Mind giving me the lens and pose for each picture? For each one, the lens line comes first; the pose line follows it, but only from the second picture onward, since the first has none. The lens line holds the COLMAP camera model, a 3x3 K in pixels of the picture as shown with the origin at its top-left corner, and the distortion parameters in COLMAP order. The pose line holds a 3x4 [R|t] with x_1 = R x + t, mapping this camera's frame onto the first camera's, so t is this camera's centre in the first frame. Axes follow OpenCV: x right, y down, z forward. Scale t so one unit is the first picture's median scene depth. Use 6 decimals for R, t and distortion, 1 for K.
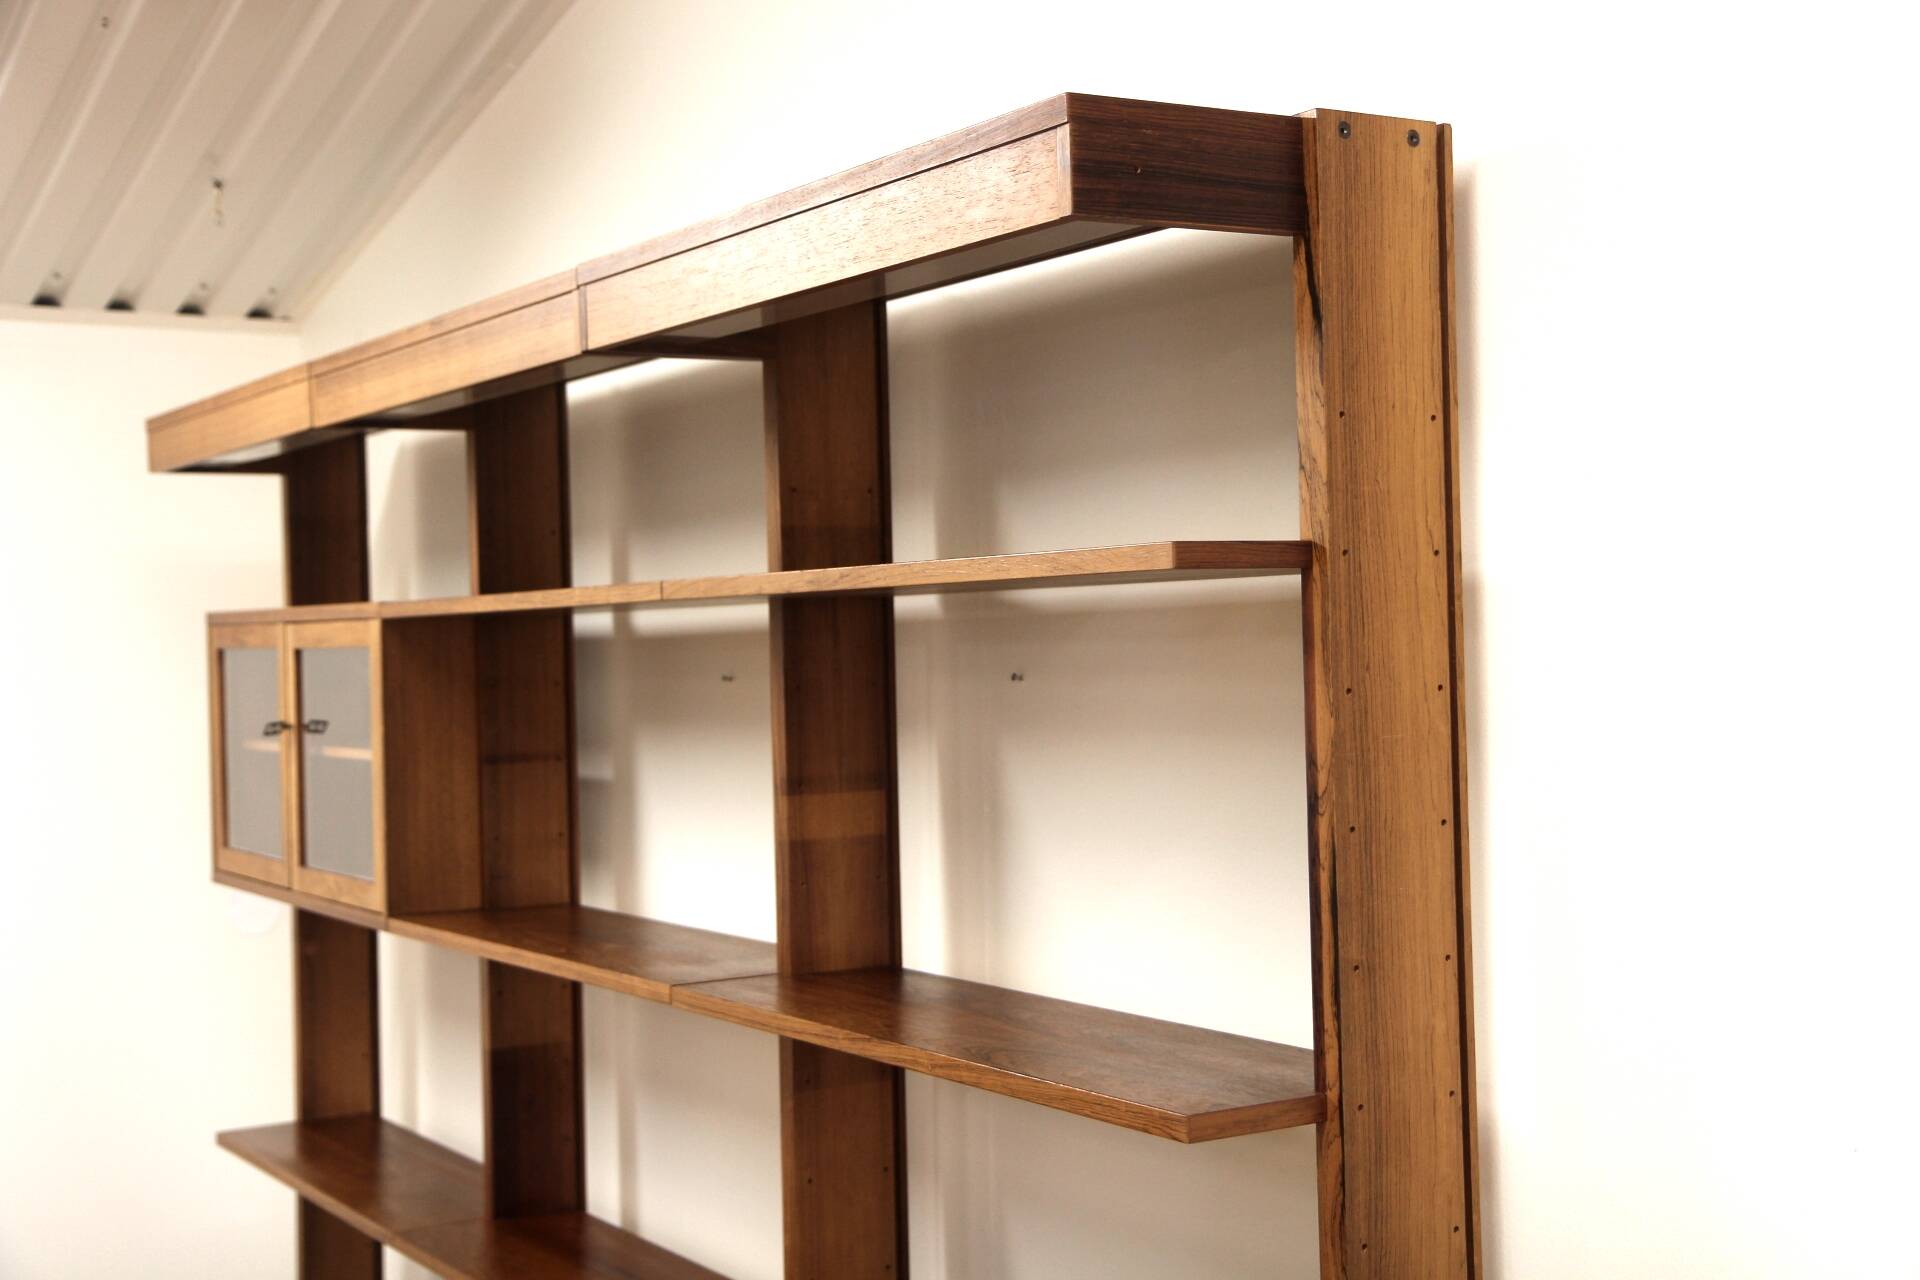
lens RADIAL K [[1713.9, 0, 960.0], [0, 1713.9, 640.0], [0, 0, 1]] dist [-0.062212, 0.127363]
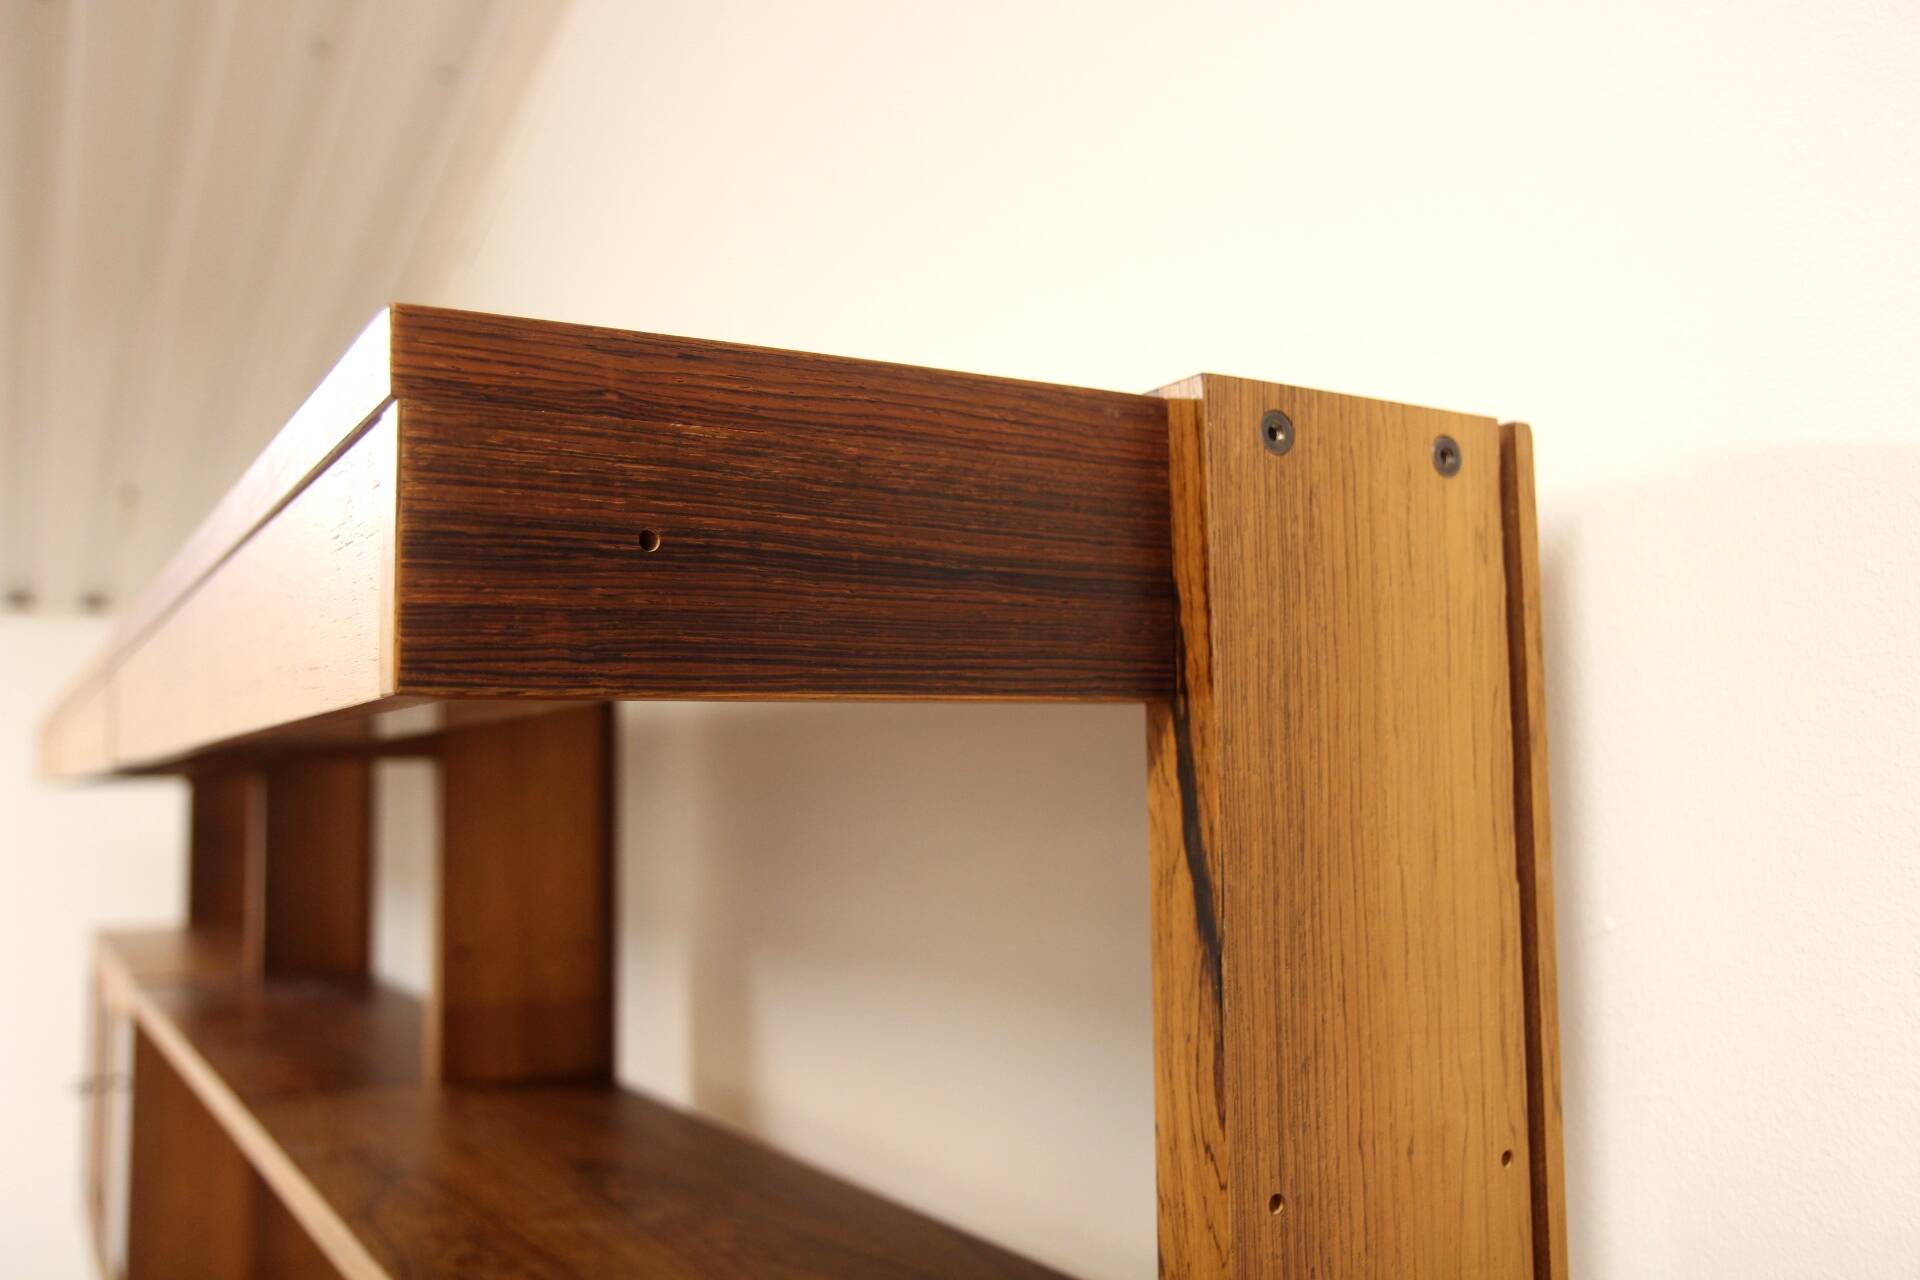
lens RADIAL K [[1489.4, 0, 960.0], [0, 1489.4, 640.0], [0, 0, 1]] dist [-0.104969, 0.098737]
pose [[0.999605, 0.018680, 0.020985, 0.148058], [-0.015587, 0.990175, -0.138959, -0.205704], [-0.023375, 0.138577, 0.990076, 0.677994]]
